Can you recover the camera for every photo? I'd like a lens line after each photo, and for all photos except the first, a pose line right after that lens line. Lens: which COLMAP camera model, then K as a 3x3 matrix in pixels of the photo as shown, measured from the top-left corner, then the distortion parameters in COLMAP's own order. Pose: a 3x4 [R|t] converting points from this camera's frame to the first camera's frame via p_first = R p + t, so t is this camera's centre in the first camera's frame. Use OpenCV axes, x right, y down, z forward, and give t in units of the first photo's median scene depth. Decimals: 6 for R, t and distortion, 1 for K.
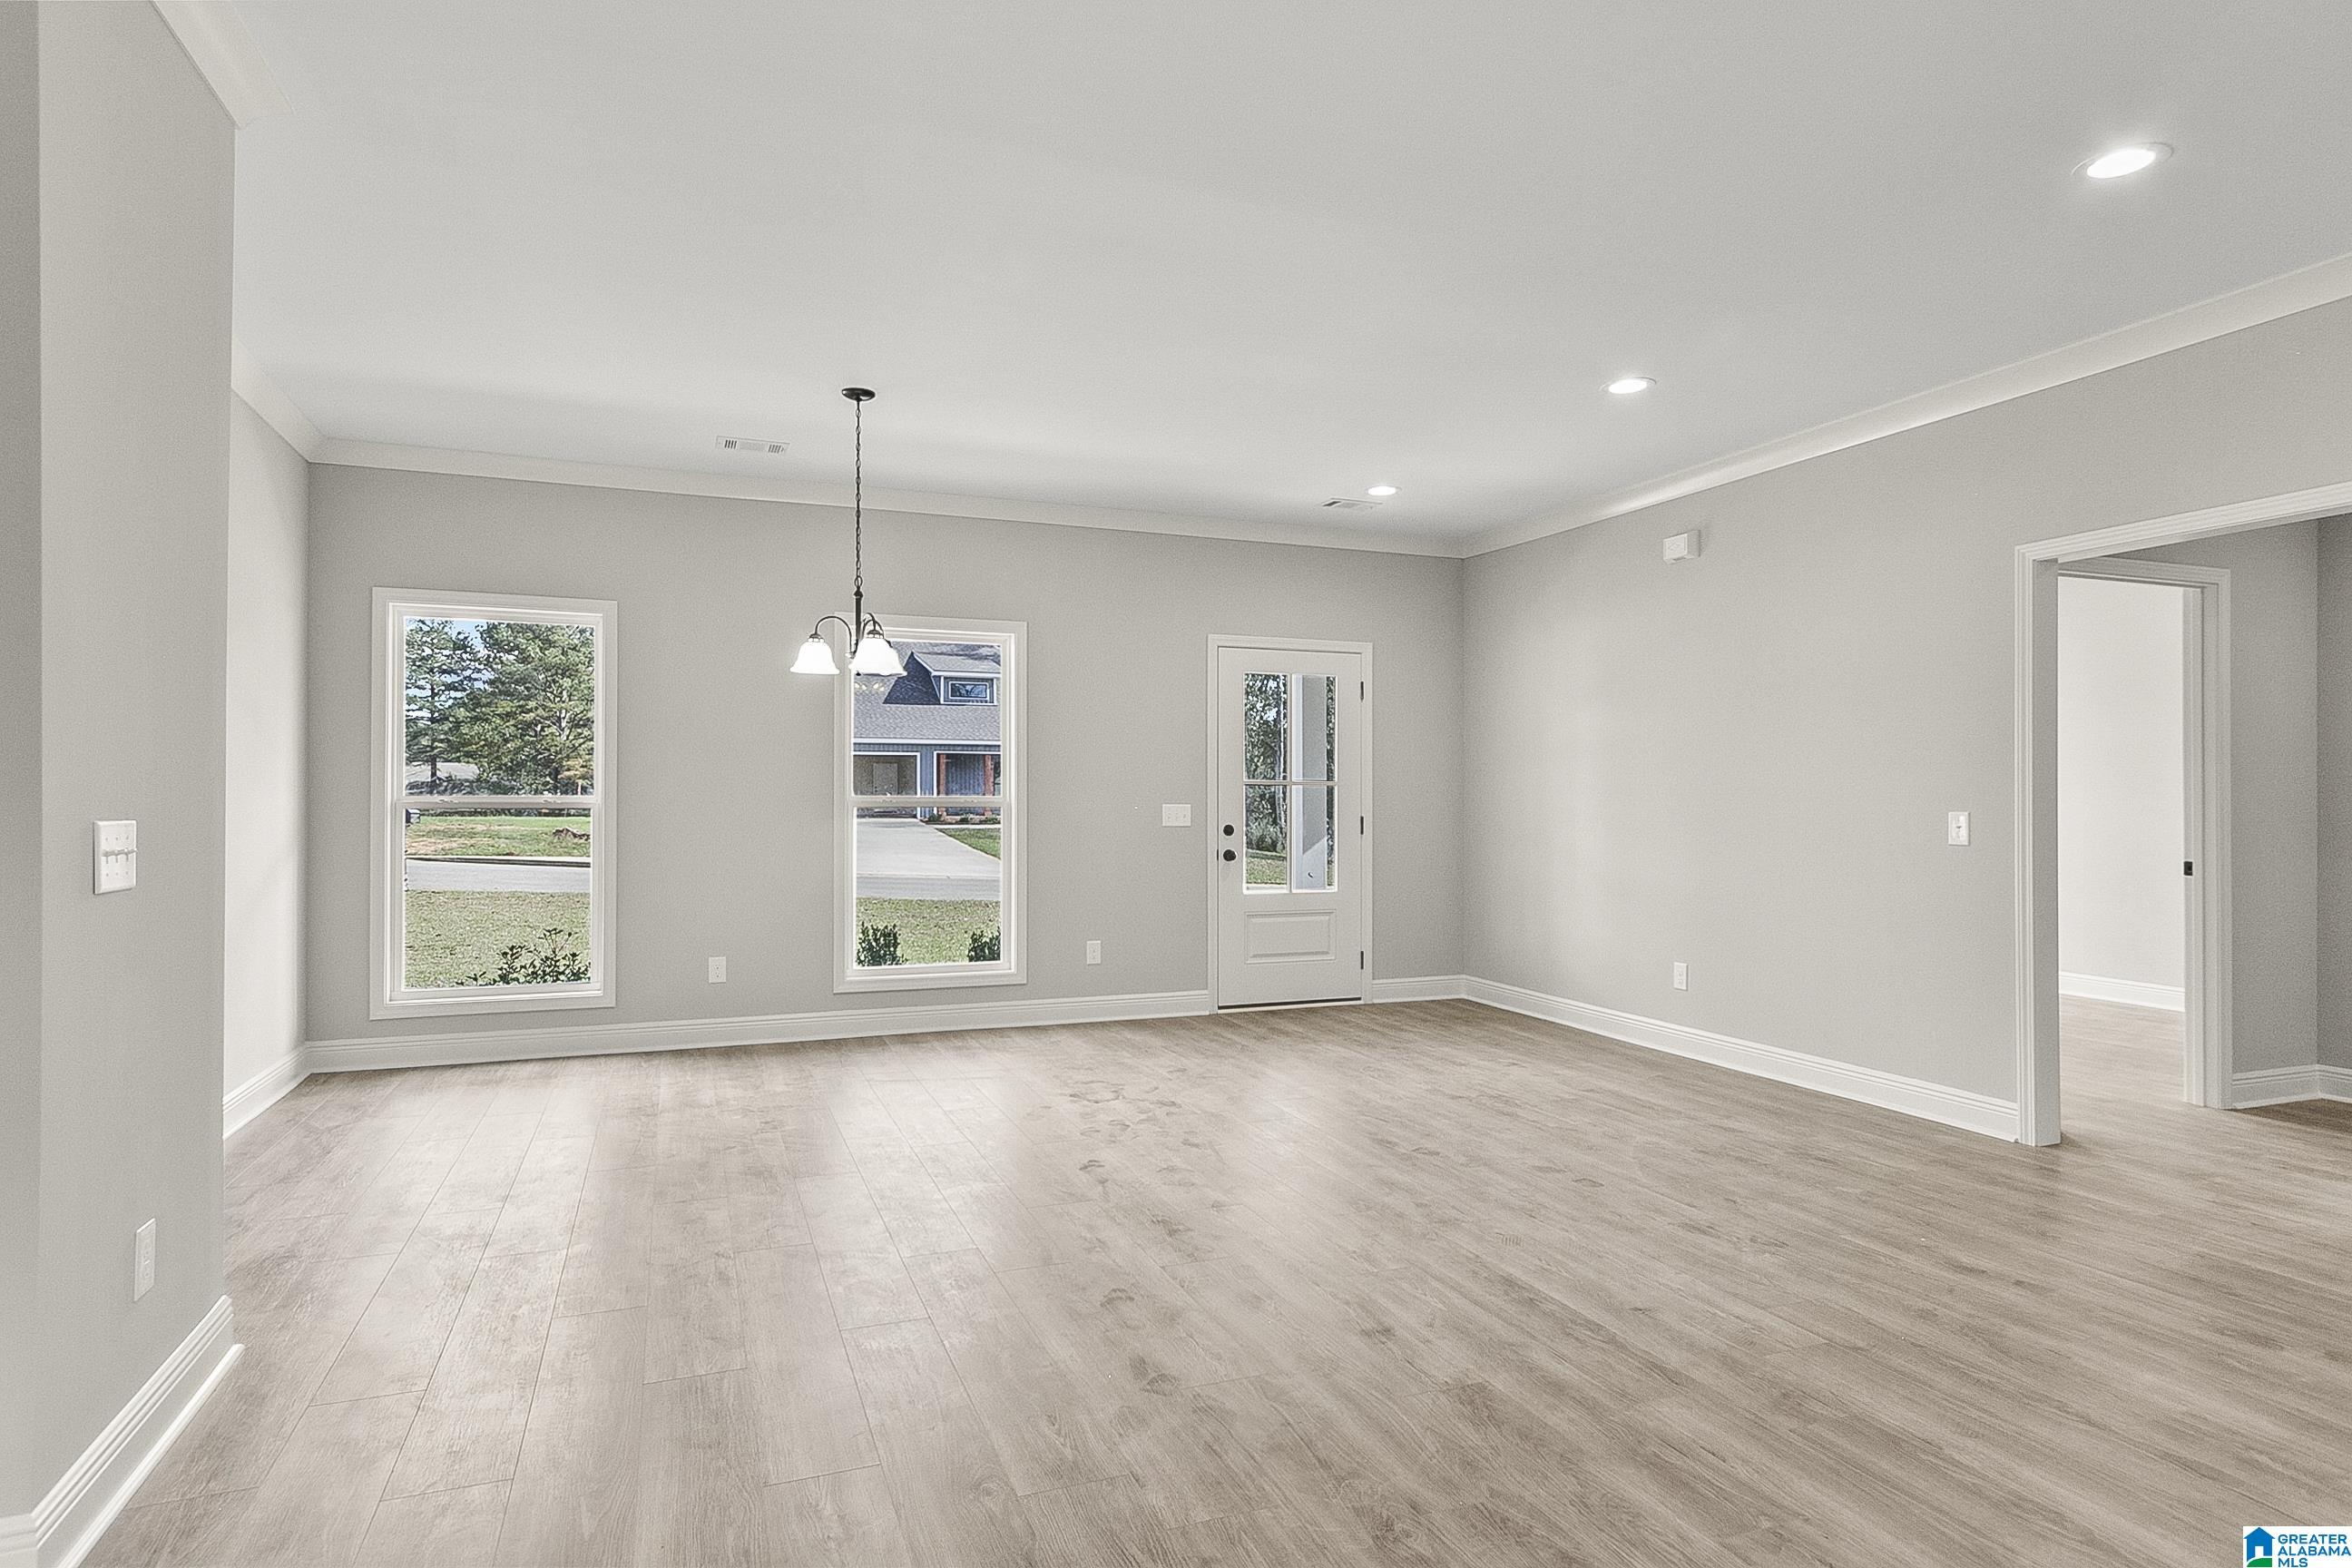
lens RADIAL K [[1309.0, 0, 1169.4], [0, 1309.0, 796.0], [0, 0, 1]] dist [0.012277, -0.000954]
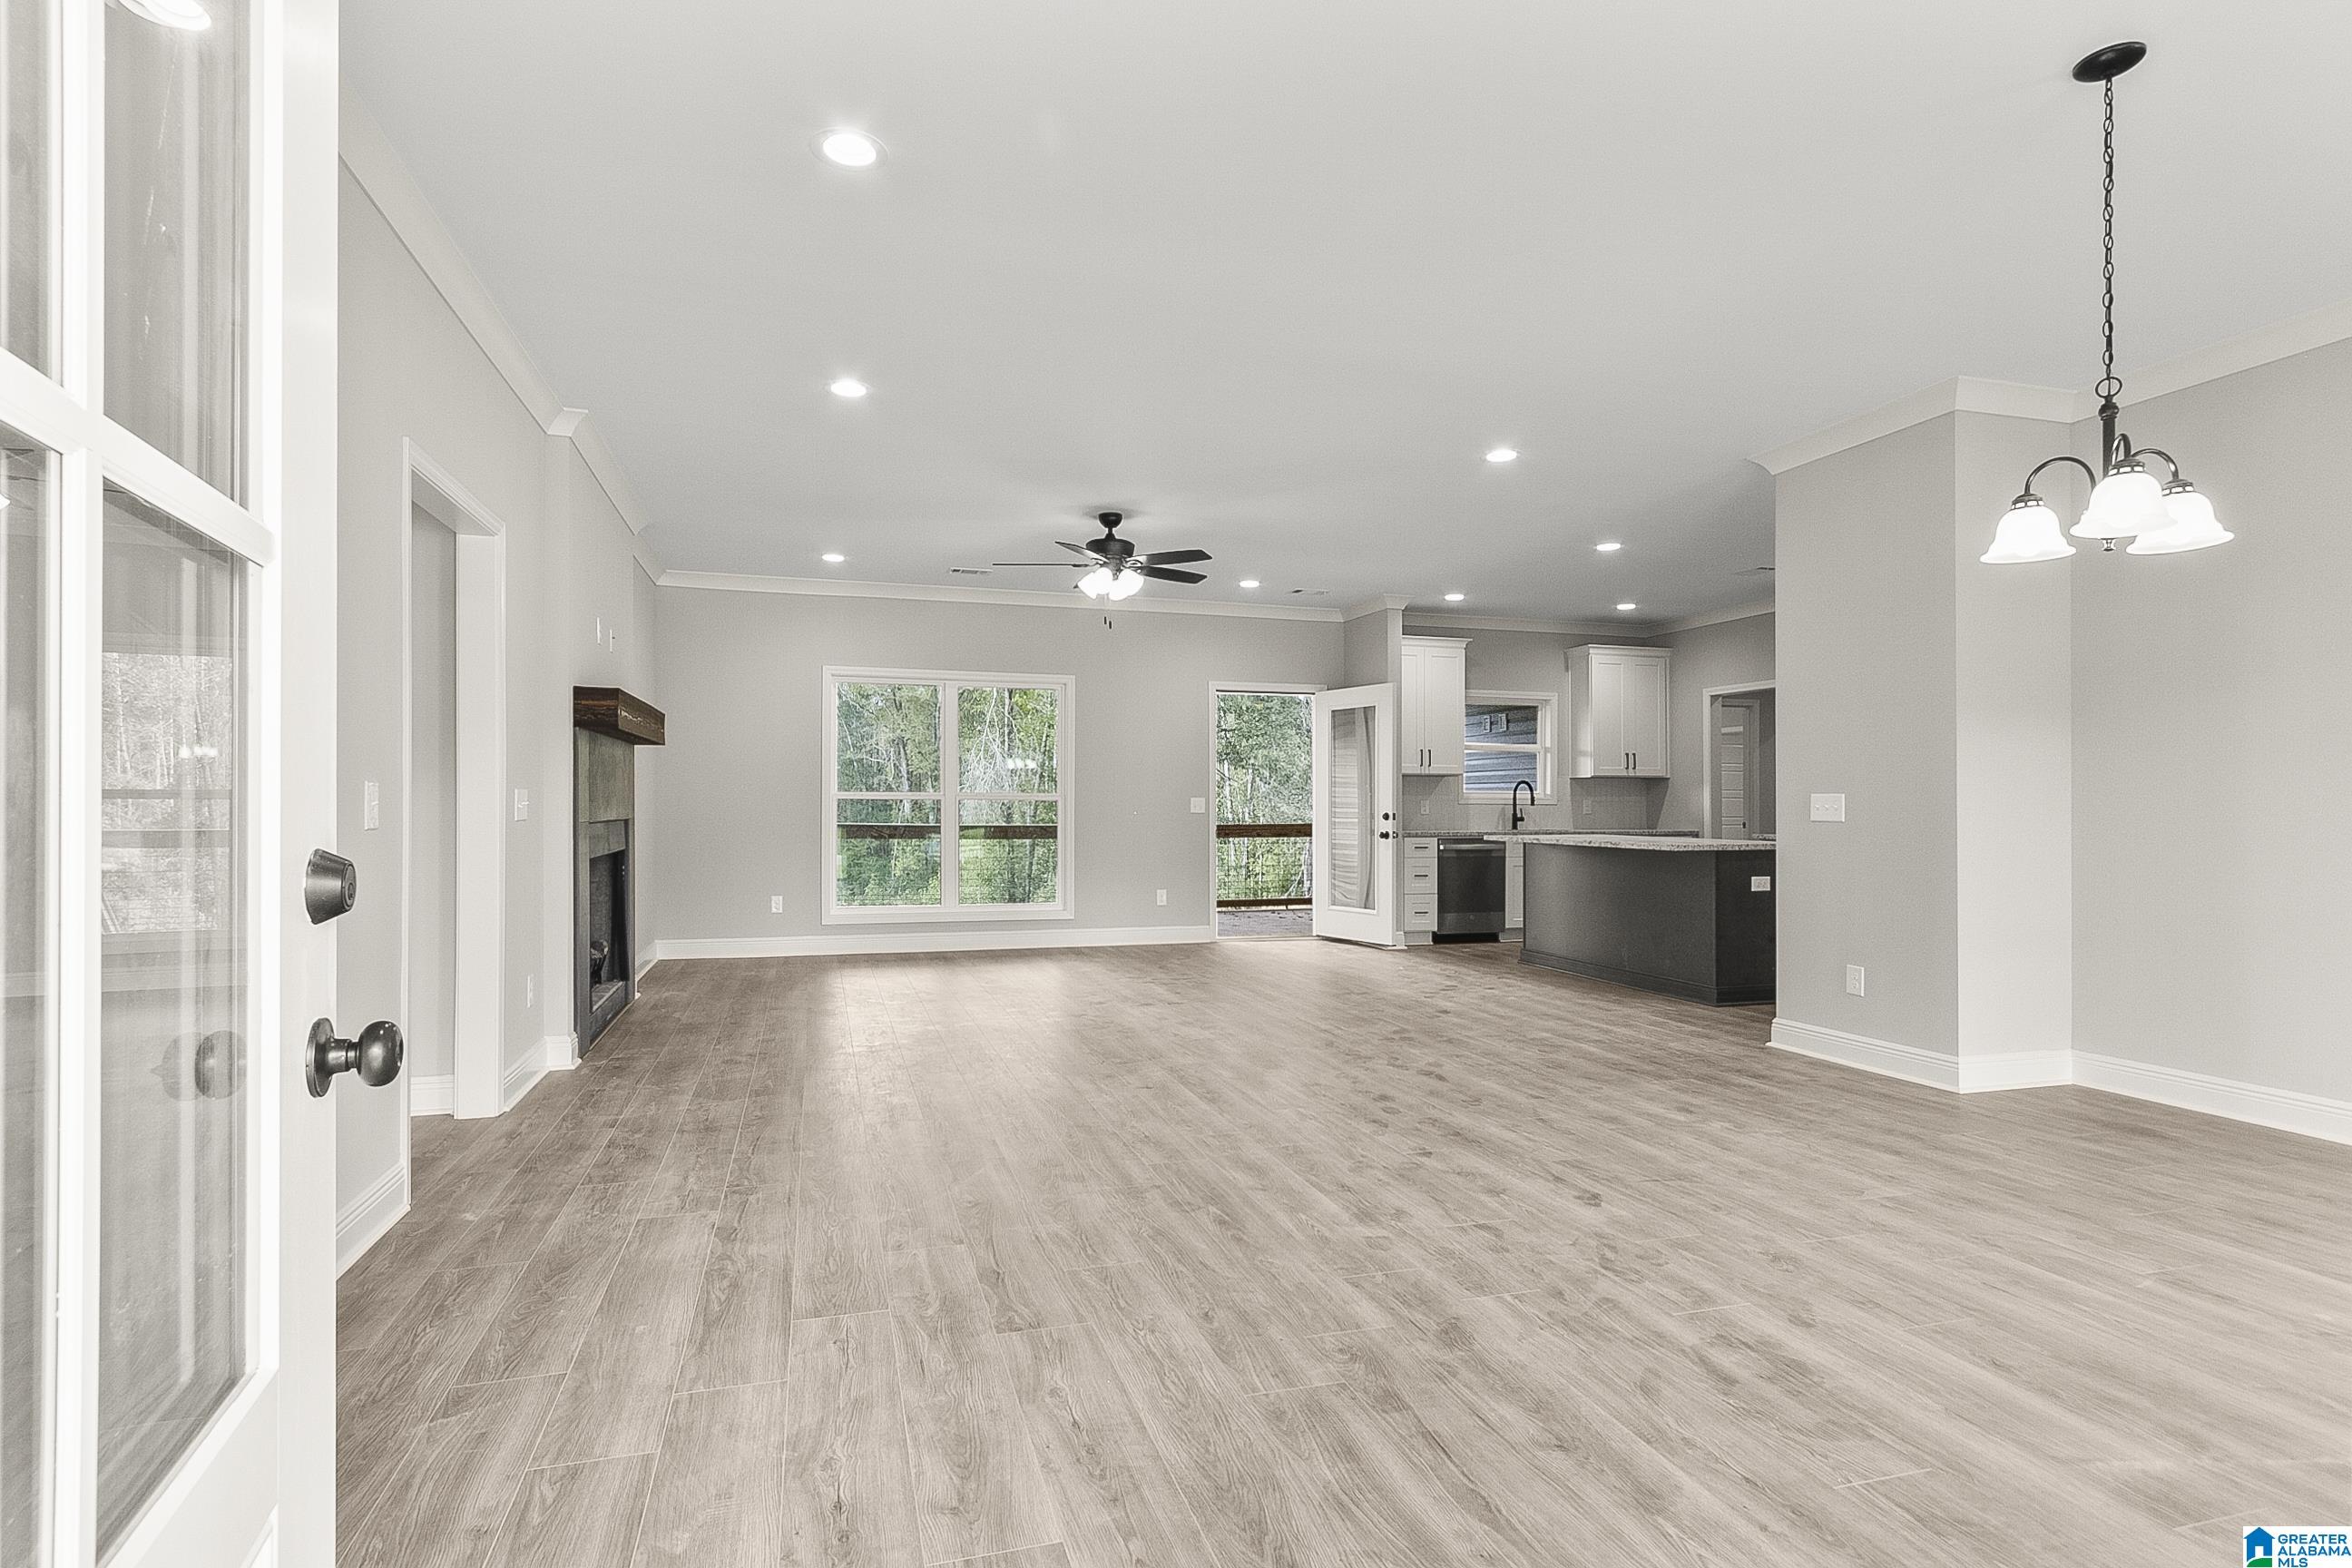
lens RADIAL K [[1136.5, 0, 1176.0], [0, 1136.5, 784.0], [0, 0, 1]] dist [0.002239, 0.000261]
pose [[-0.996839, -0.002847, 0.079393, 0.198993], [-0.004363, 0.999811, -0.018938, 0.033799], [-0.079324, -0.019224, -0.996664, 2.309349]]
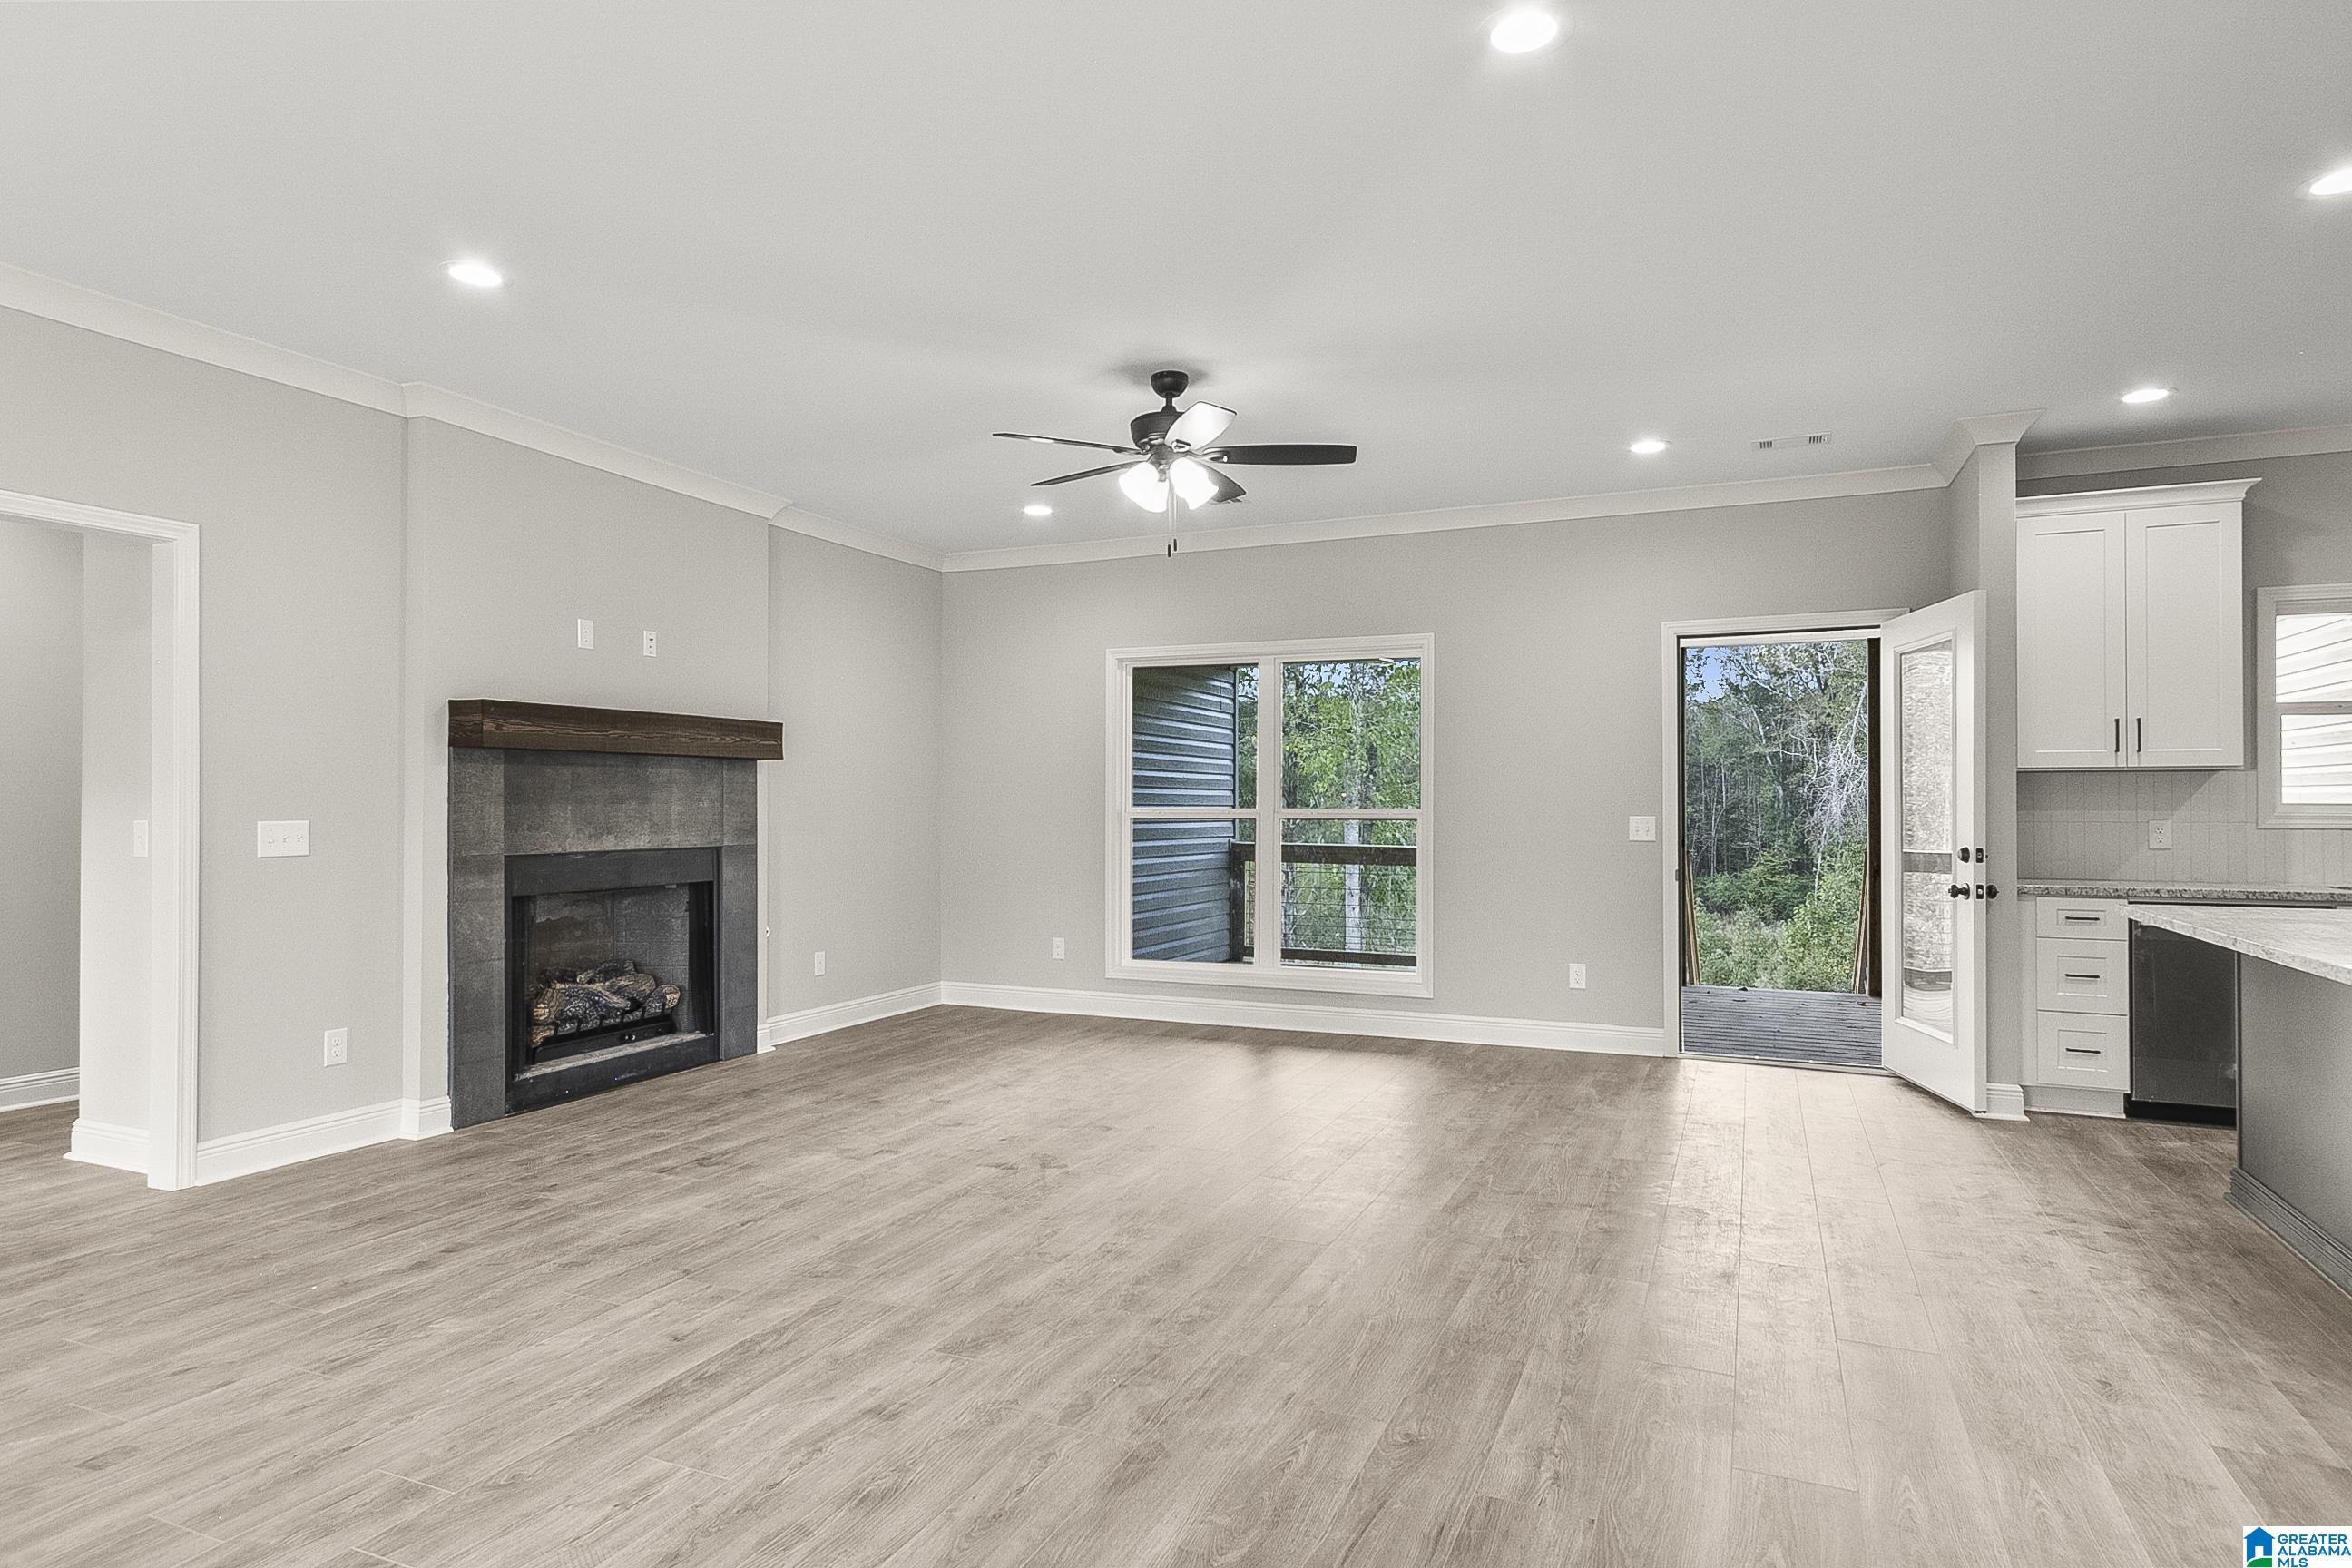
lens RADIAL K [[1309.0, 0, 1169.4], [0, 1309.0, 796.0], [0, 0, 1]] dist [0.012277, -0.000954]
pose [[-0.706833, 0.004105, 0.707368, -0.550214], [-0.002456, 0.999963, -0.008256, 0.000931], [-0.707376, -0.007573, -0.706797, 1.357037]]
